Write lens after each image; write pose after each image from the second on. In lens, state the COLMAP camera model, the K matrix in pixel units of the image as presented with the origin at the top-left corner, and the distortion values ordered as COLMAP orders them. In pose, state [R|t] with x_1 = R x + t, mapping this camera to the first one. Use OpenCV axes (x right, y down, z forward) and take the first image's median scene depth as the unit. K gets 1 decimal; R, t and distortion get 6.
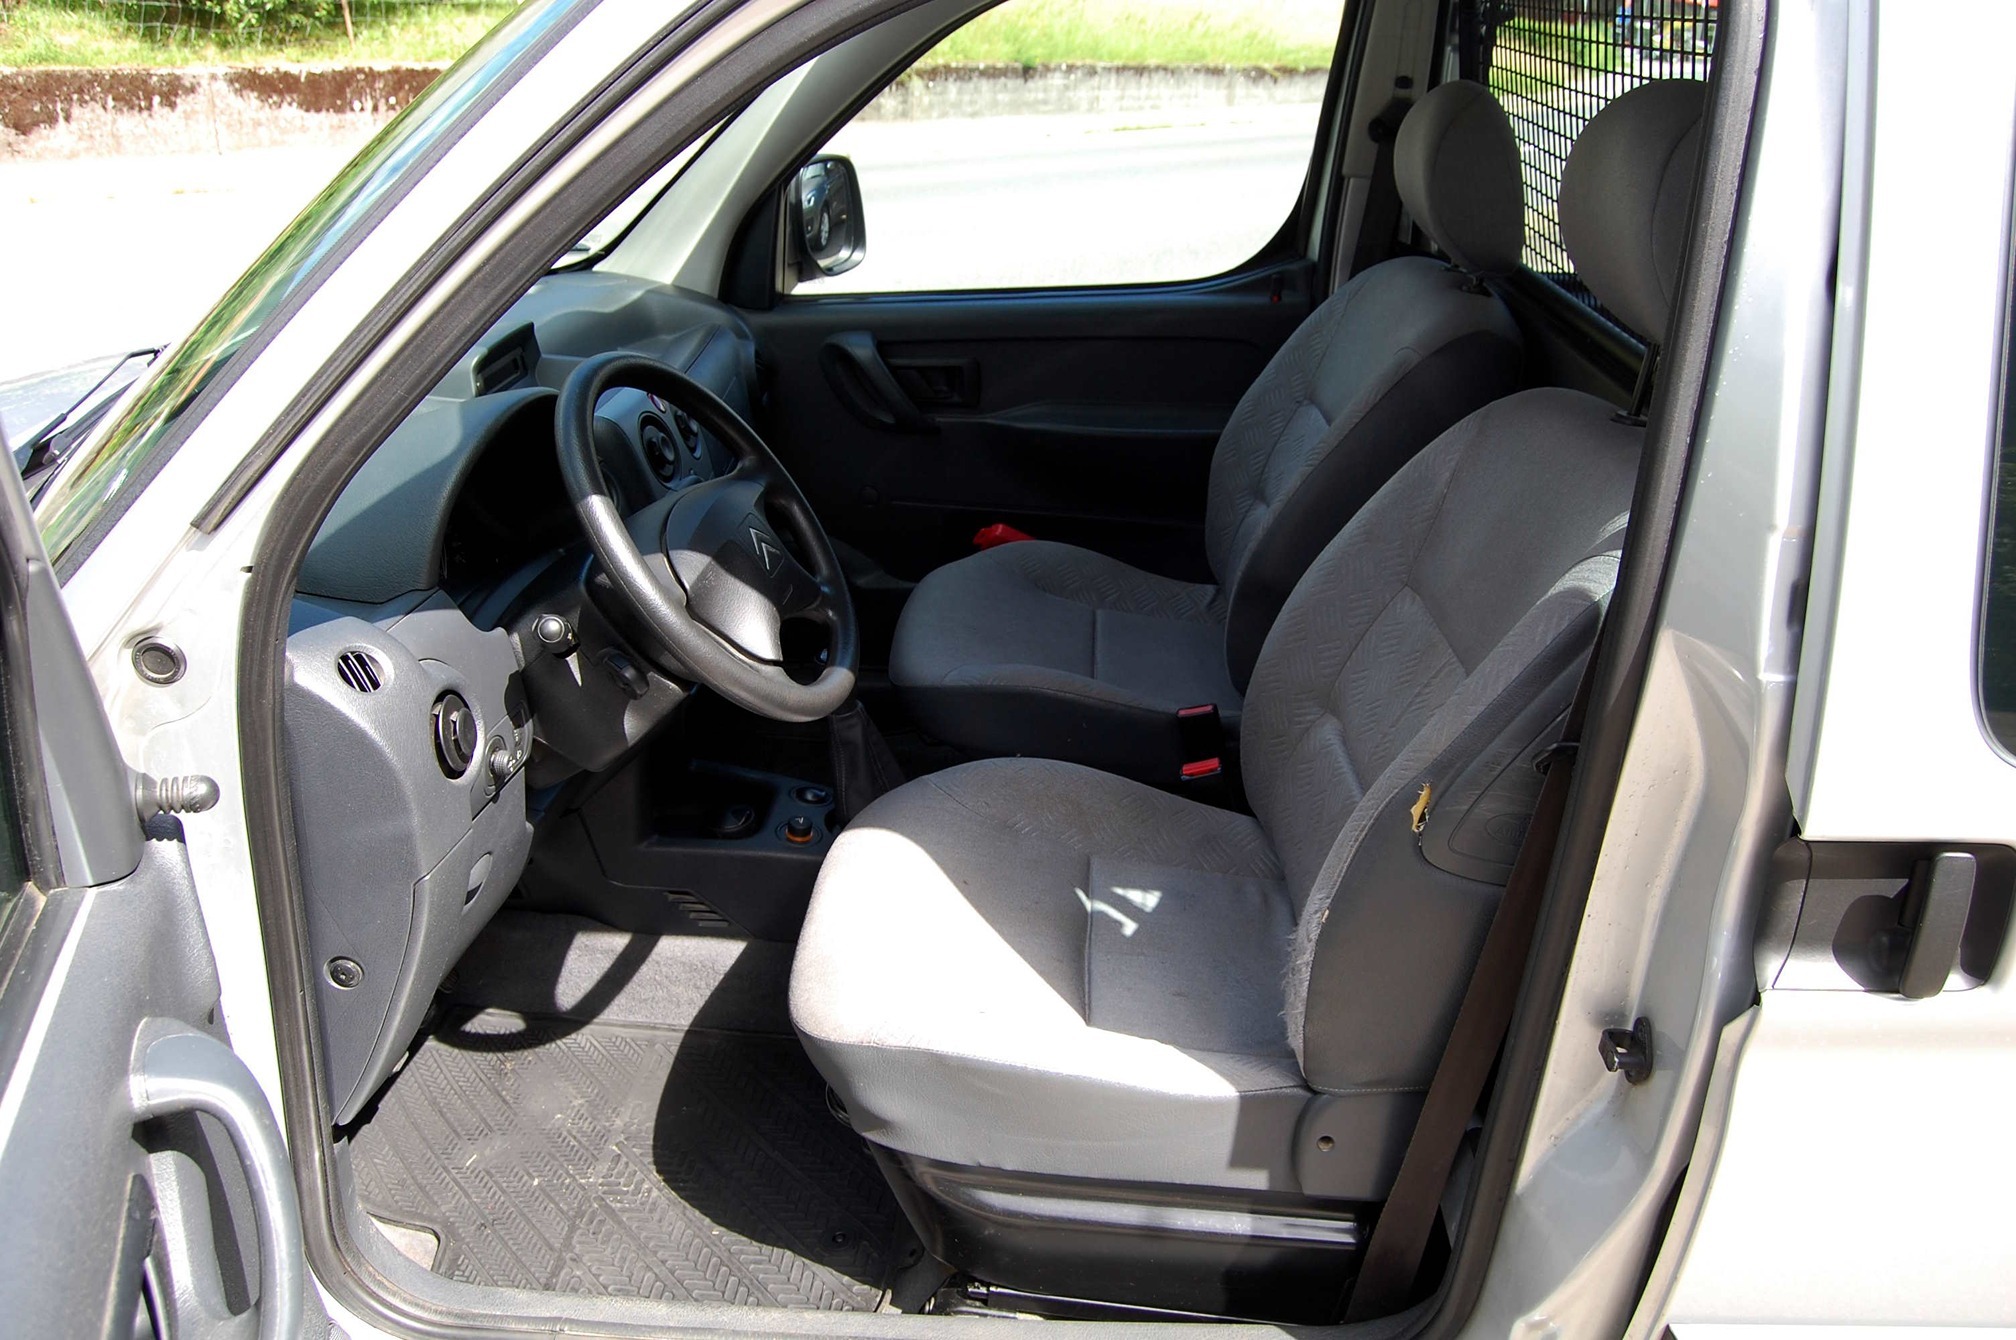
lens RADIAL K [[1599.4, 0, 1008.0], [0, 1599.4, 670.0], [0, 0, 1]] dist [-0.090787, 0.025414]
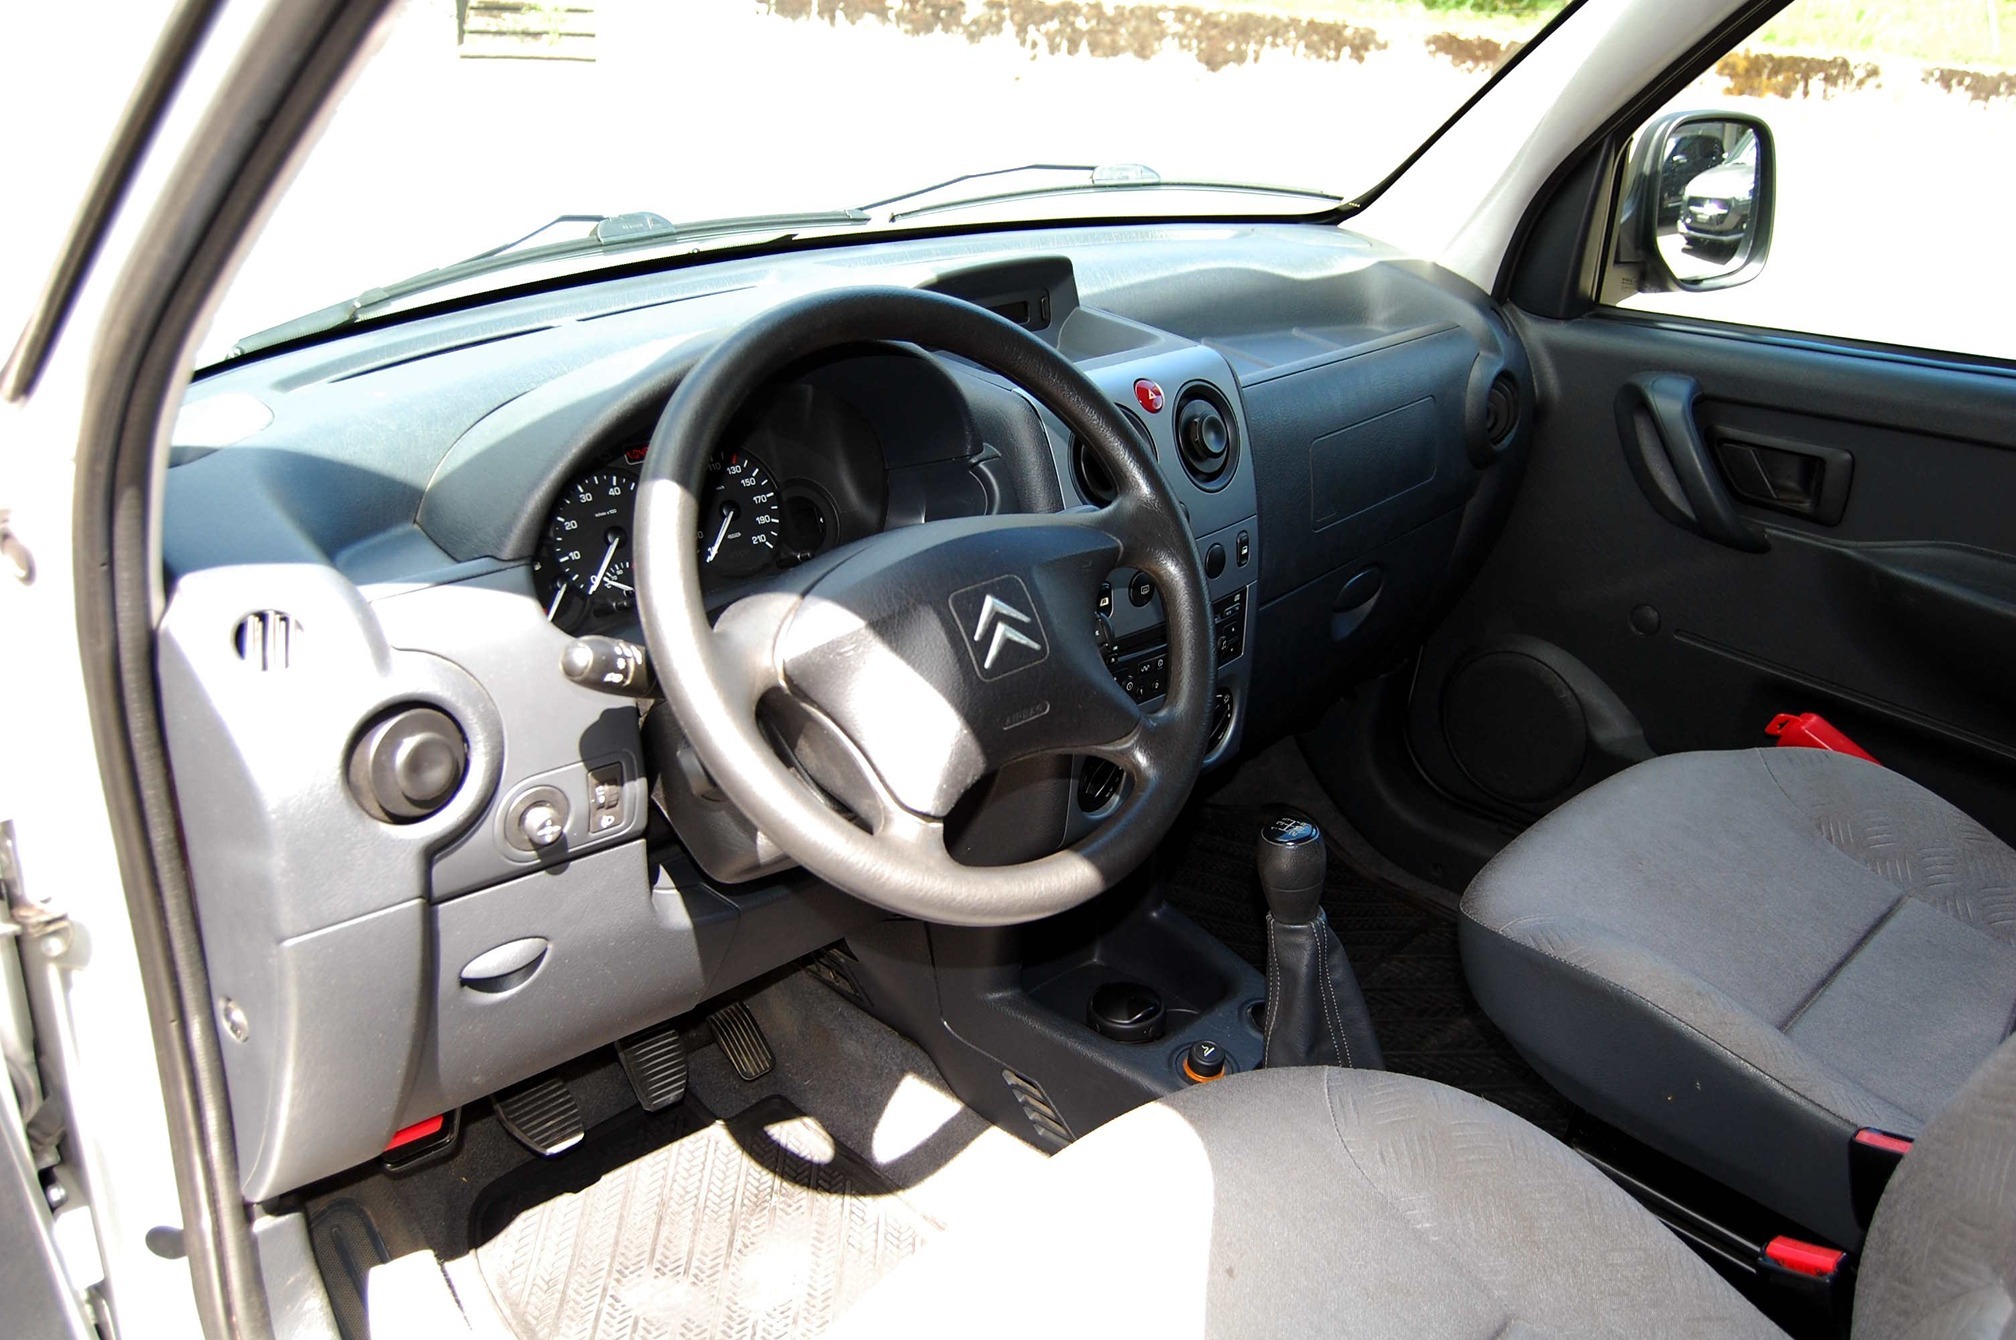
lens RADIAL K [[1736.6, 0, 1008.0], [0, 1736.6, 670.0], [0, 0, 1]] dist [-0.077460, 0.003504]
pose [[0.755815, 0.268677, -0.597124, 0.151639], [-0.283876, 0.956233, 0.070940, -0.066147], [0.590050, 0.115892, 0.799006, 0.280313]]
